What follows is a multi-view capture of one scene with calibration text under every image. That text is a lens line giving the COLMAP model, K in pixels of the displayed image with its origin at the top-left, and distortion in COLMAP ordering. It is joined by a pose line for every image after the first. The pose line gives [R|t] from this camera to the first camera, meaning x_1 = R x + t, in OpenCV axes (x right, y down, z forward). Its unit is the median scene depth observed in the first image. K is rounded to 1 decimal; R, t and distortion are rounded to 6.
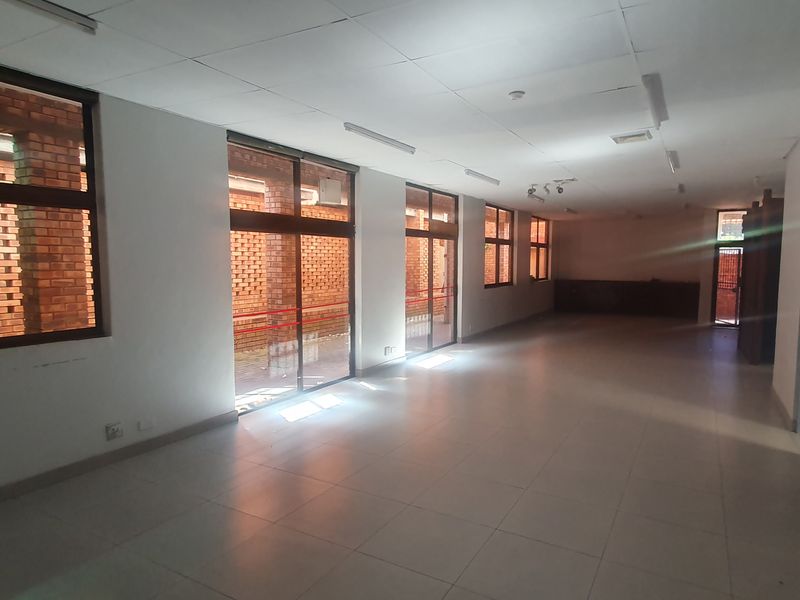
lens RADIAL K [[506.5, 0, 418.7], [0, 506.5, 302.3], [0, 0, 1]] dist [0.013680, 0.000062]
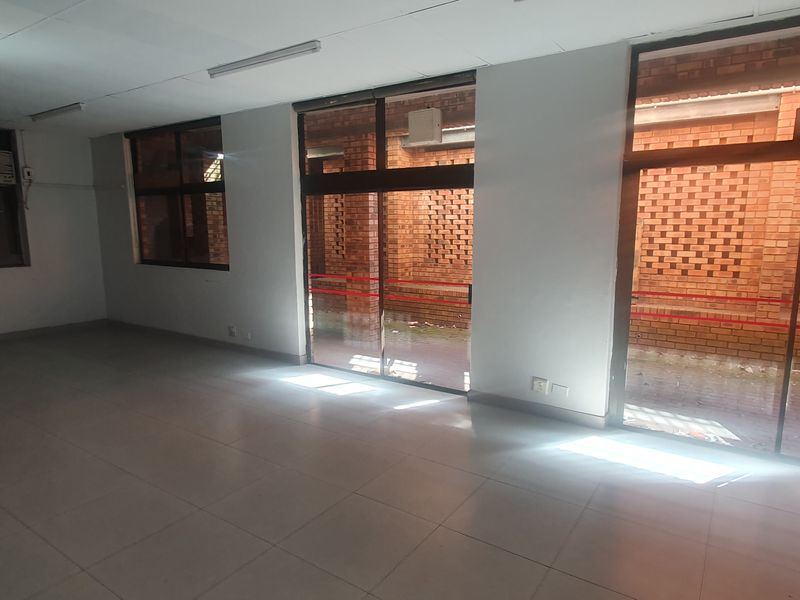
lens RADIAL K [[501.7, 0, 418.3], [0, 501.7, 303.2], [0, 0, 1]] dist [0.011901, -0.002519]
pose [[-0.069632, 0.150843, -0.986102, 0.478975], [-0.086485, 0.983867, 0.156608, -0.069233], [0.993817, 0.096188, -0.055463, 0.884848]]
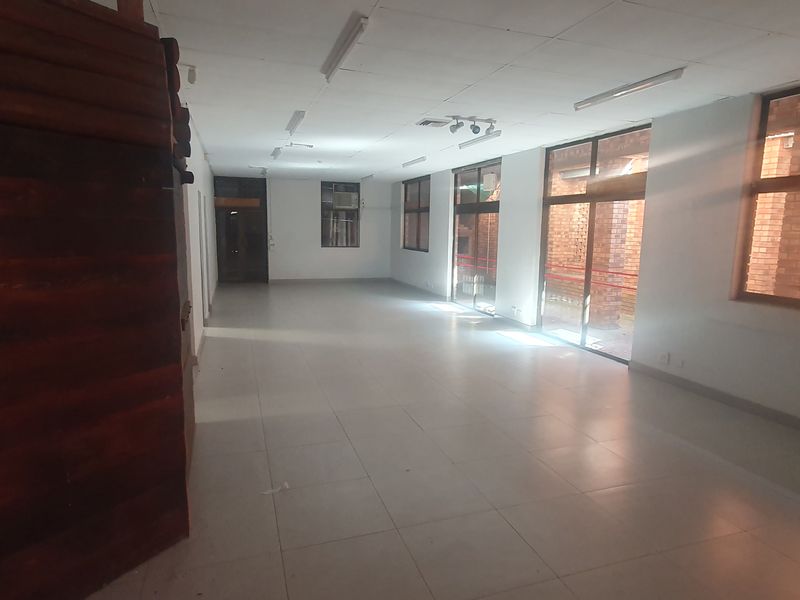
lens RADIAL K [[501.7, 0, 418.3], [0, 501.7, 303.2], [0, 0, 1]] dist [0.011901, -0.002519]
pose [[-0.656893, 0.095962, -0.747852, 0.912733], [-0.086746, 0.975663, 0.201389, -0.127542], [0.748977, 0.197164, -0.632582, 1.544493]]
